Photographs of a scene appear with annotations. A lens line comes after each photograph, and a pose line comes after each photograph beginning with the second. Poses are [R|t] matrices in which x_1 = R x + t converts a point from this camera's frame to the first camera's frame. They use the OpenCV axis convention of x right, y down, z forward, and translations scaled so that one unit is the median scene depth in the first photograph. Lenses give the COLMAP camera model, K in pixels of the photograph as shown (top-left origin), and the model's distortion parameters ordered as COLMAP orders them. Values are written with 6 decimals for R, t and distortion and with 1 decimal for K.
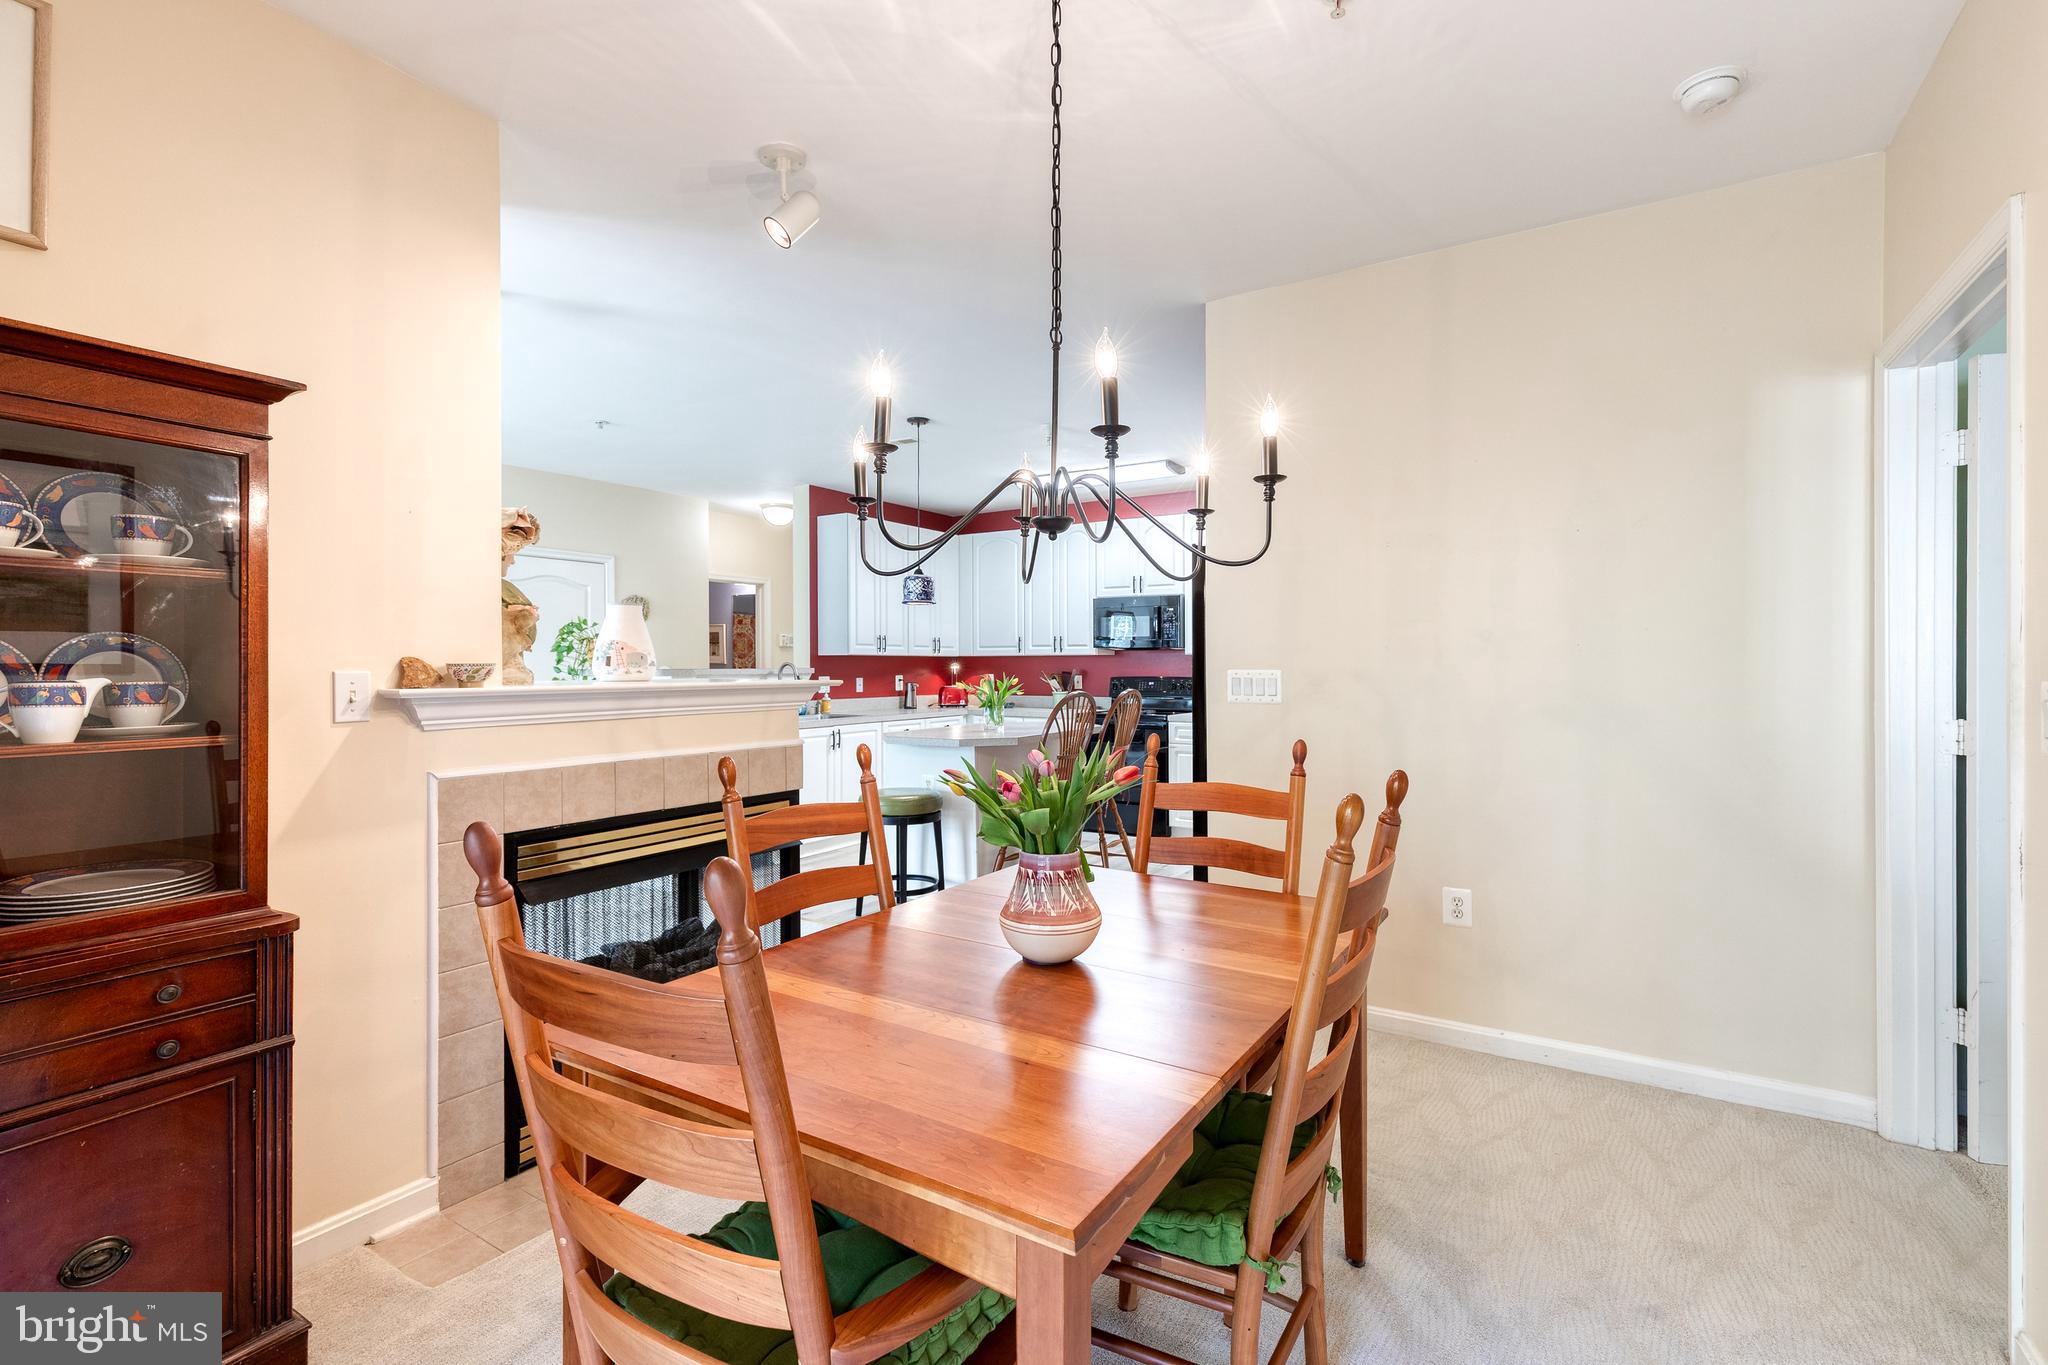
lens RADIAL K [[918.0, 0, 1044.4], [0, 918.0, 681.6], [0, 0, 1]] dist [-0.000244, -0.000290]
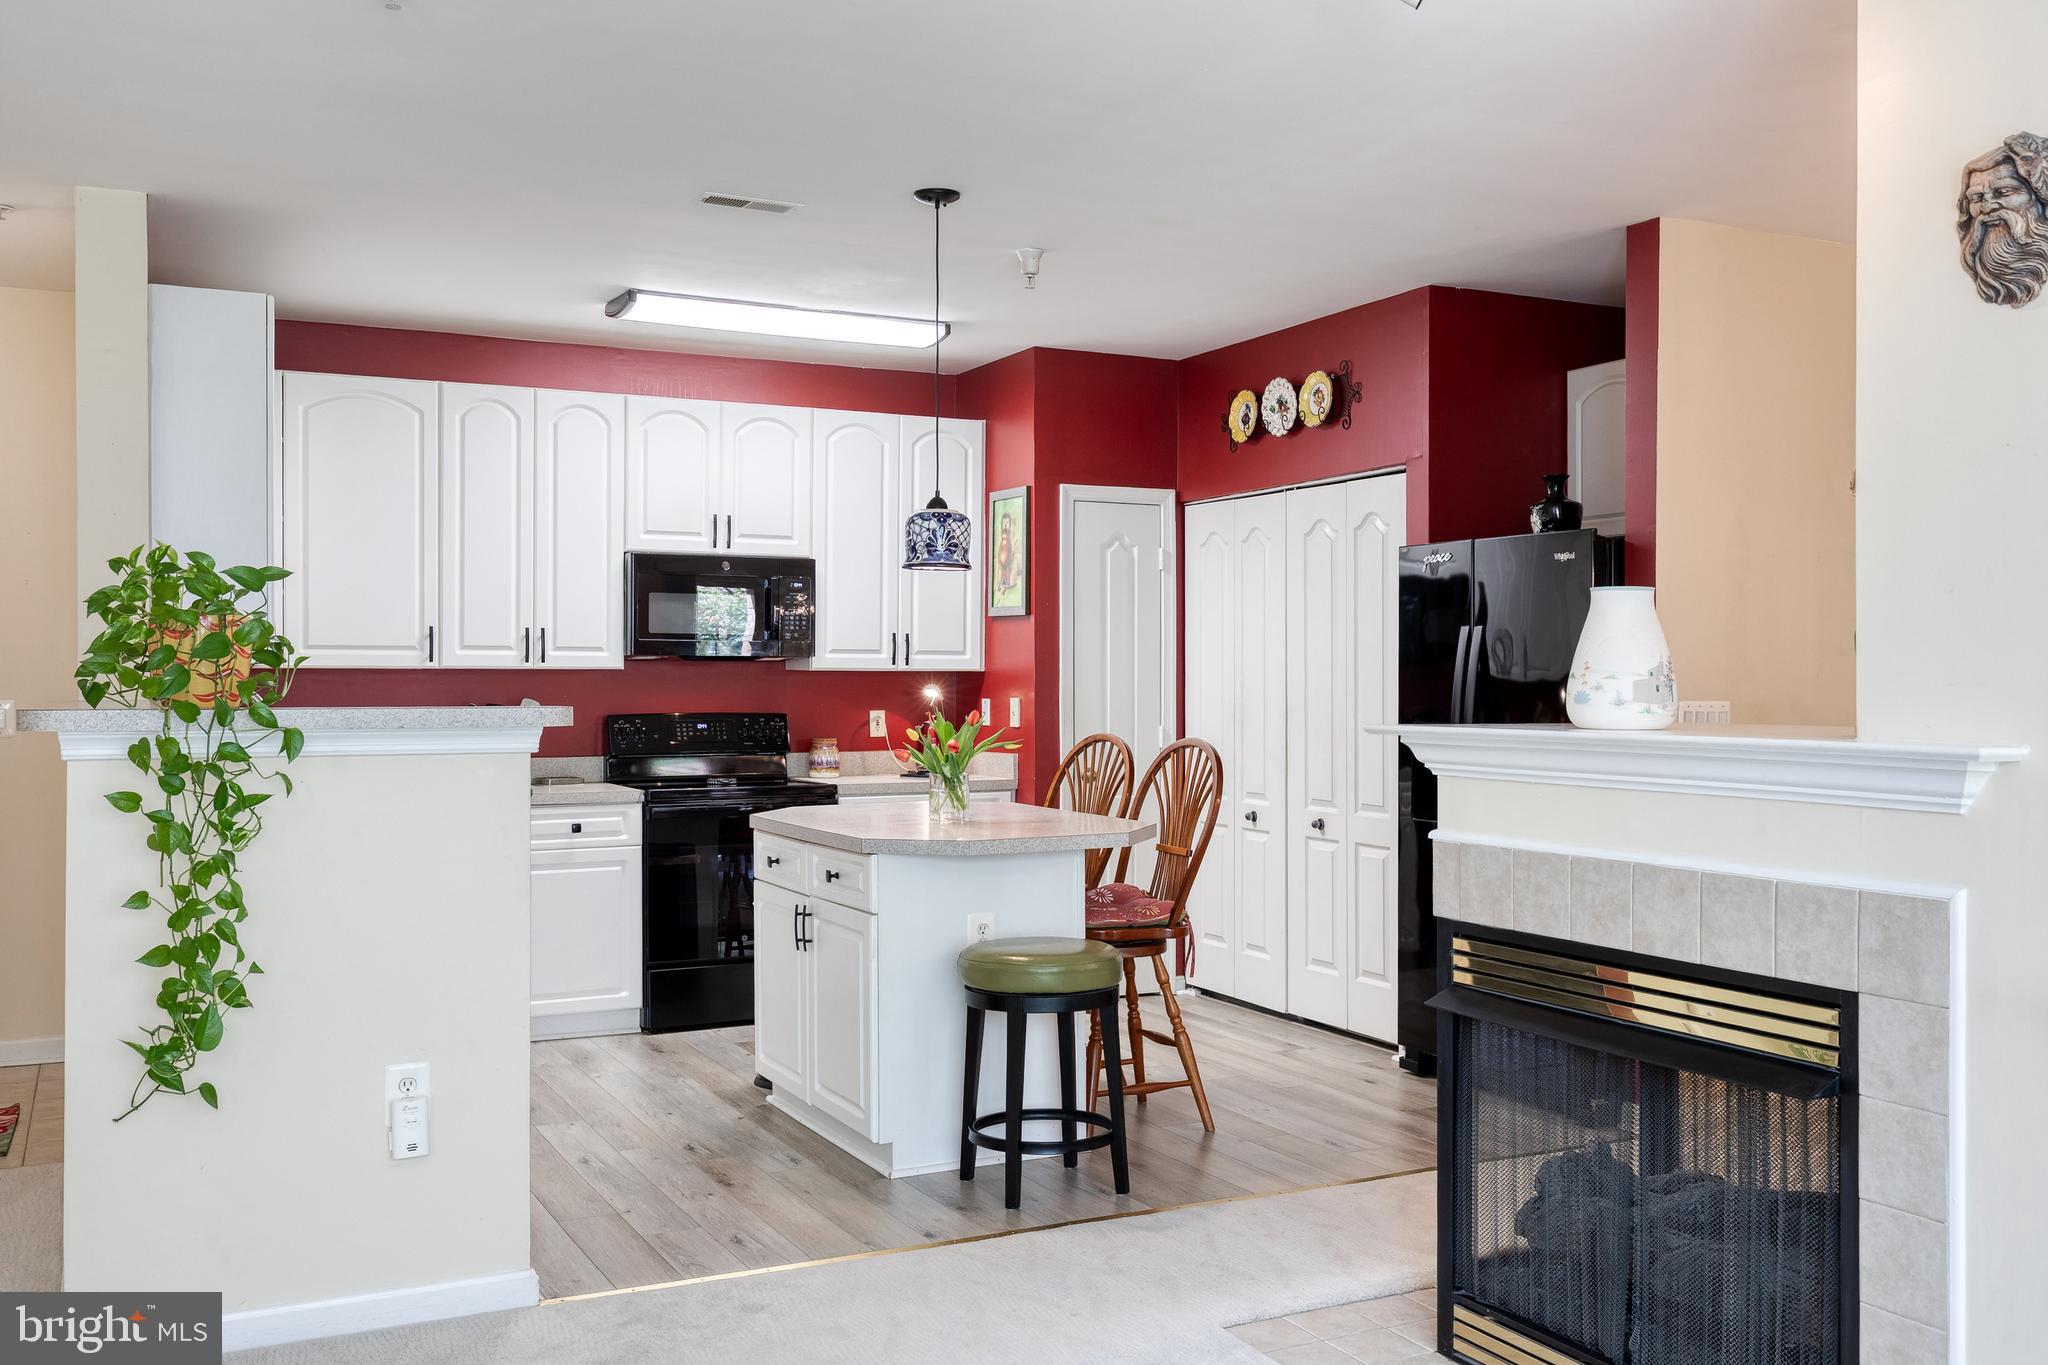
lens RADIAL K [[1855.2, 0, 1043.3], [0, 1855.2, 680.8], [0, 0, 1]] dist [0.013146, -0.007334]
pose [[0.521689, 0.001378, 0.853134, -0.950868], [0.013840, 0.999853, -0.010078, -0.014407], [-0.853023, 0.017065, 0.521594, 0.436658]]
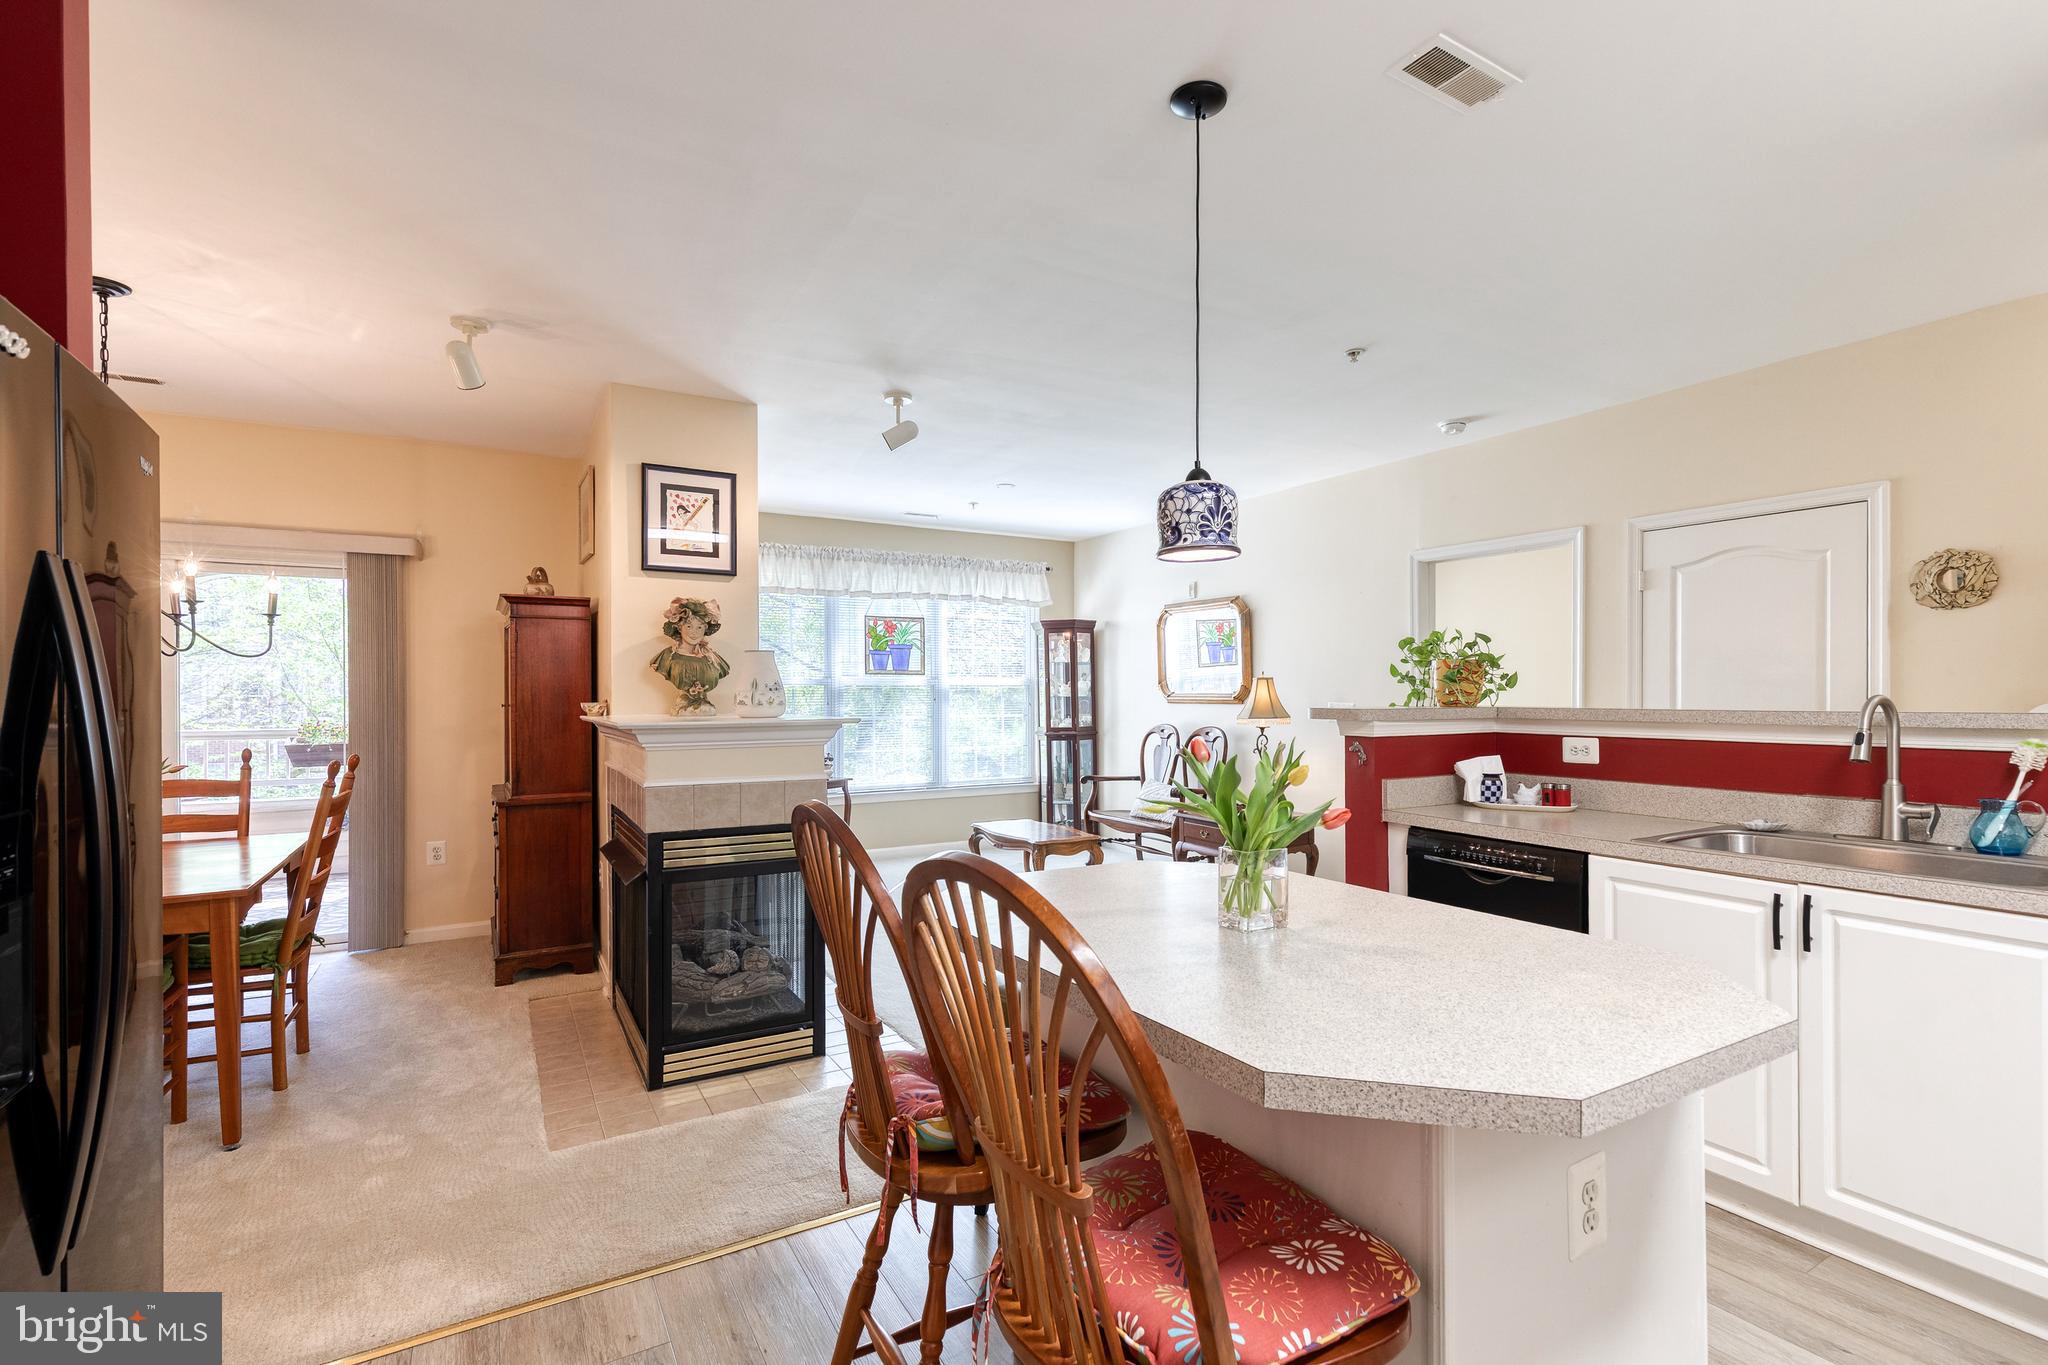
lens RADIAL K [[950.1, 0, 1053.7], [0, 950.1, 700.2], [0, 0, 1]] dist [0.003679, 0.000241]
pose [[-0.460485, 0.008564, -0.887626, 0.263611], [-0.012124, 0.999800, 0.015936, -0.028016], [0.887585, 0.018100, -0.460289, 1.136931]]
